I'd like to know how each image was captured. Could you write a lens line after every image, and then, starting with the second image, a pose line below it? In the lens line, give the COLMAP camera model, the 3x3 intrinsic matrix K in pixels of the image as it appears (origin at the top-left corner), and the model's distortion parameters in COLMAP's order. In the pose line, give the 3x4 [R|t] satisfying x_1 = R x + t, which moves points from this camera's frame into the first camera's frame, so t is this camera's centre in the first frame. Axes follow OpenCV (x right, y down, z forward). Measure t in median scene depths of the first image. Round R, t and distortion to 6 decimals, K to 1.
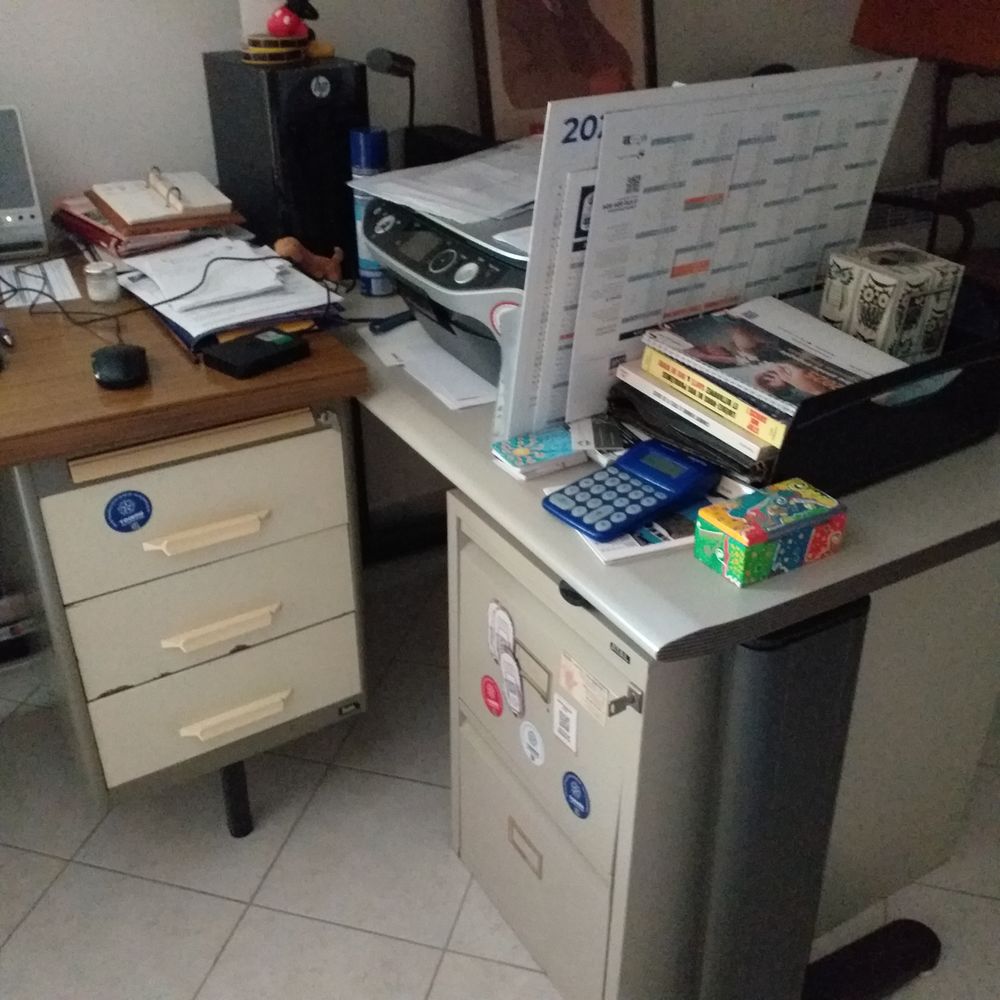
lens RADIAL K [[1069.1, 0, 500.1], [0, 1069.1, 509.3], [0, 0, 1]] dist [0.151314, -0.412699]
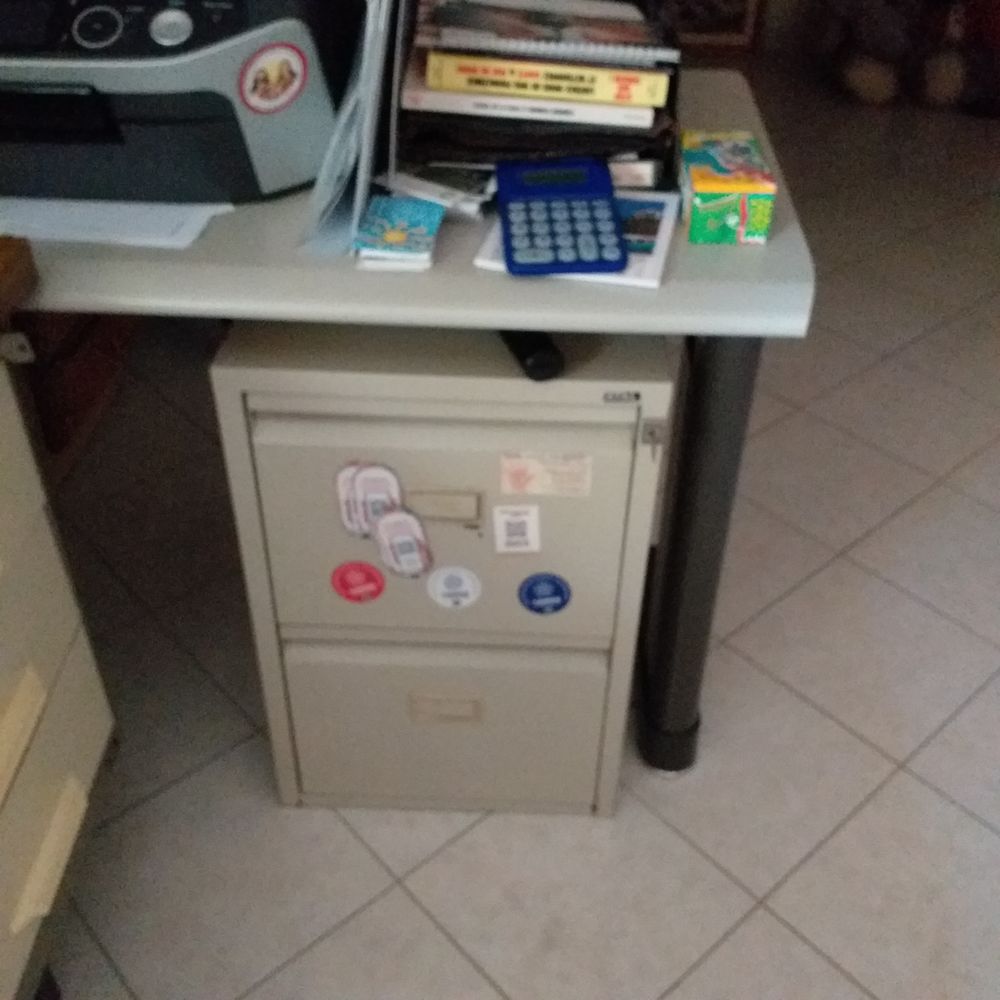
lens RADIAL K [[1069.1, 0, 500.1], [0, 1069.1, 509.3], [0, 0, 1]] dist [0.151314, -0.412699]
pose [[0.556316, -0.517801, 0.649919, -0.420962], [0.405430, 0.851846, 0.331640, -0.089504], [-0.725354, 0.079000, 0.683828, 0.361947]]
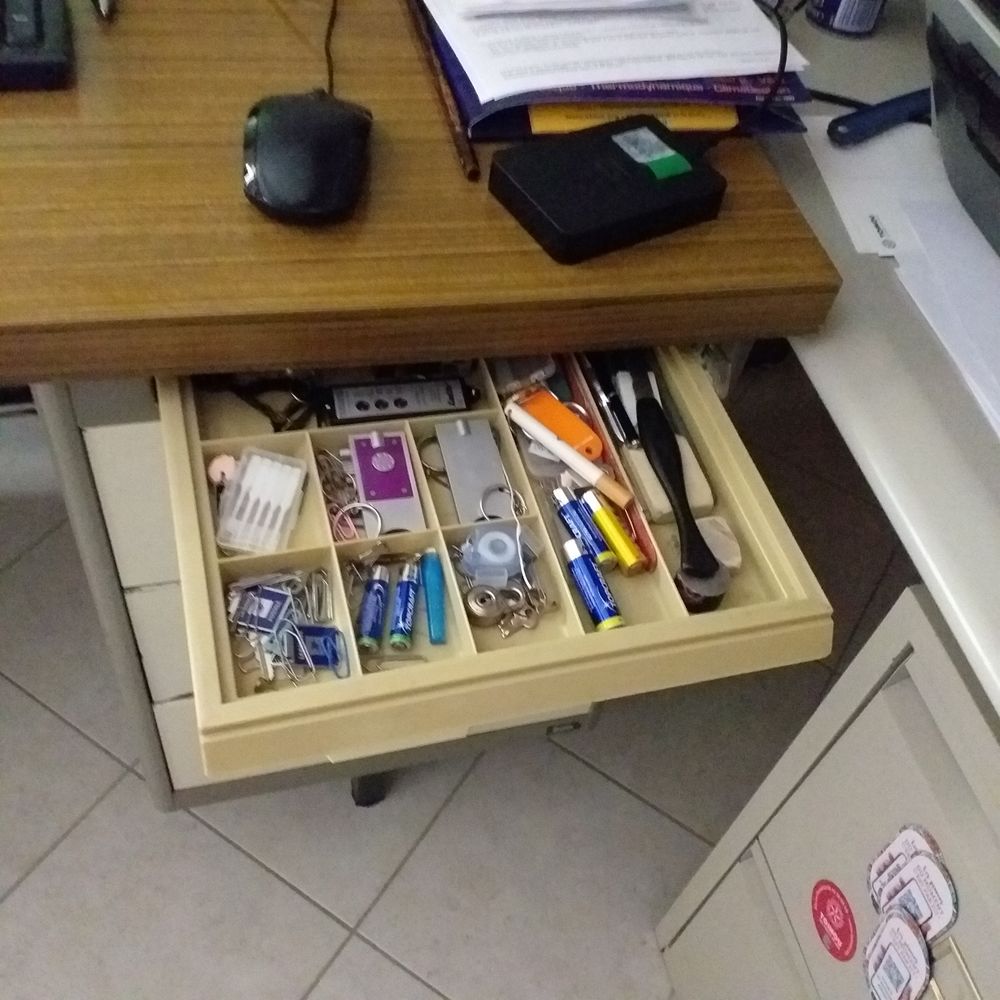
lens RADIAL K [[1069.1, 0, 500.1], [0, 1069.1, 509.3], [0, 0, 1]] dist [0.151314, -0.412699]
pose [[0.947325, 0.304624, -0.098897, -0.169530], [-0.253090, 0.901247, 0.351709, -0.157063], [0.196270, -0.308153, 0.930871, 0.501633]]
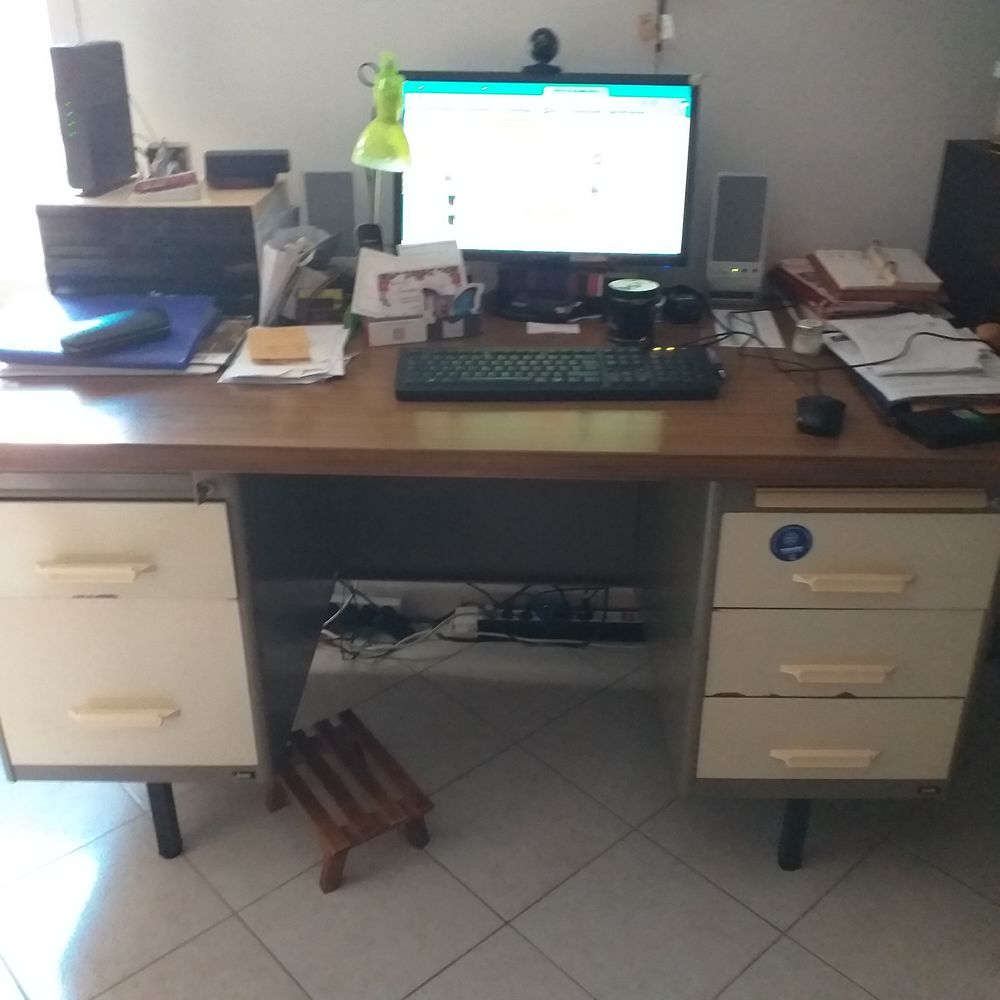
lens RADIAL K [[1069.1, 0, 500.1], [0, 1069.1, 509.3], [0, 0, 1]] dist [0.151314, -0.412699]
pose [[0.847616, 0.238812, -0.473831, -0.071710], [-0.264028, 0.964417, 0.013759, 0.029034], [0.460256, 0.113442, 0.880509, -0.103135]]
